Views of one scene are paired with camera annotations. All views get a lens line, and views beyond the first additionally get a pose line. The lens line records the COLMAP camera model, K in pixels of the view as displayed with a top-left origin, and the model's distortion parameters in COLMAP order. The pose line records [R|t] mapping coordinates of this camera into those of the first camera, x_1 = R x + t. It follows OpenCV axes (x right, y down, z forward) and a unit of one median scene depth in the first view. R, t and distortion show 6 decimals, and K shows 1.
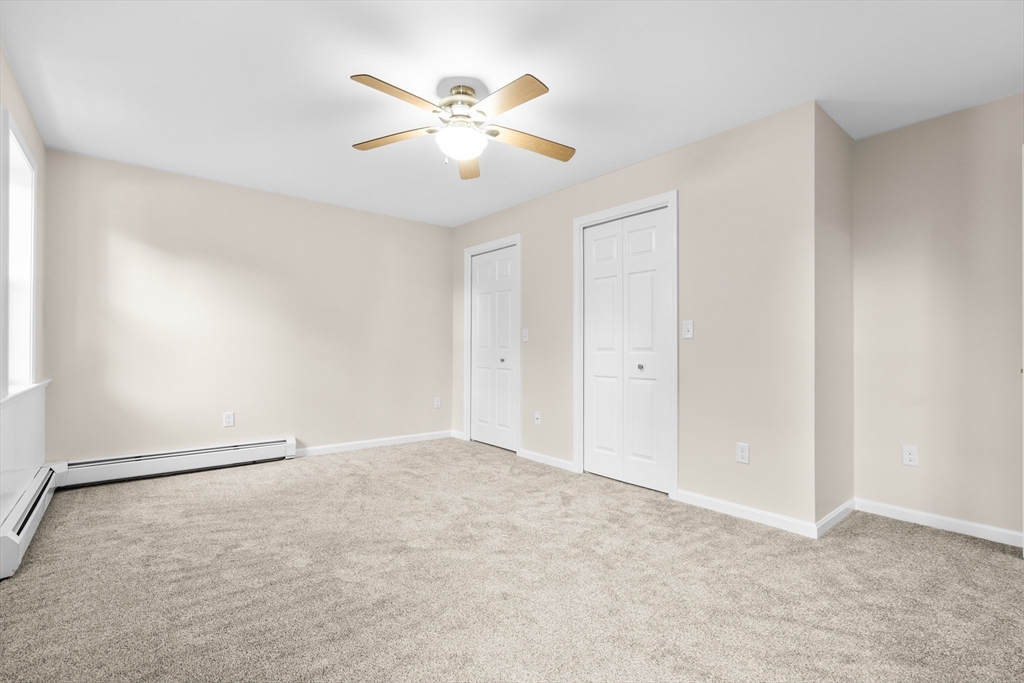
lens RADIAL K [[463.5, 0, 508.0], [0, 463.5, 345.1], [0, 0, 1]] dist [-0.002508, 0.000615]
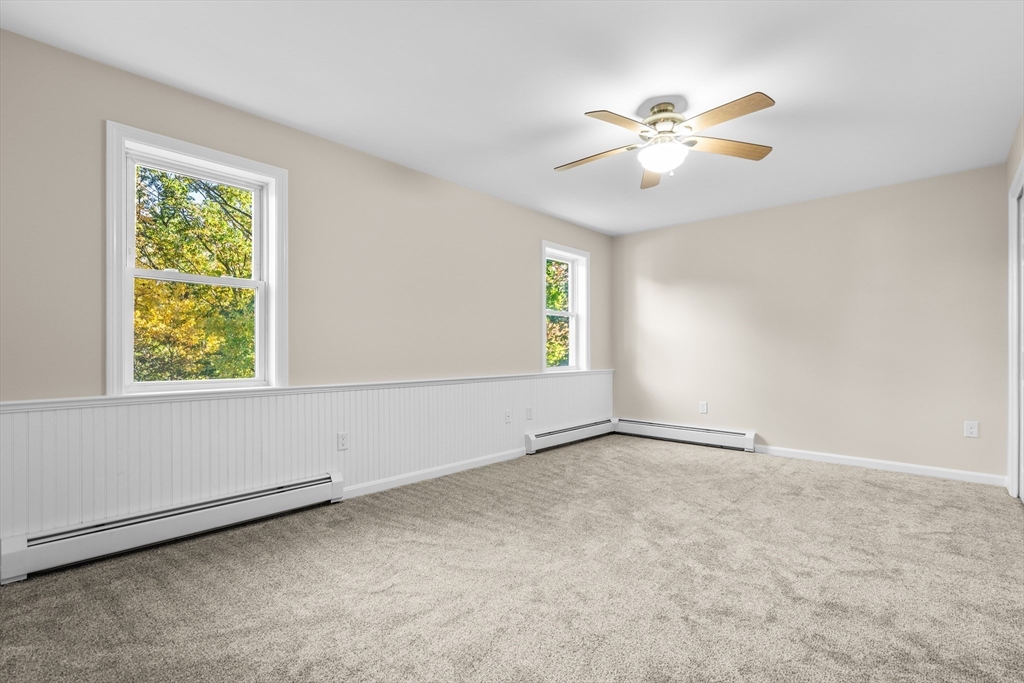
lens RADIAL K [[463.5, 0, 508.0], [0, 463.5, 345.1], [0, 0, 1]] dist [-0.002508, 0.000615]
pose [[0.132993, -0.017046, -0.990970, 0.765981], [0.007591, 0.999840, -0.016180, 0.012804], [0.991088, -0.005370, 0.133101, 0.423695]]
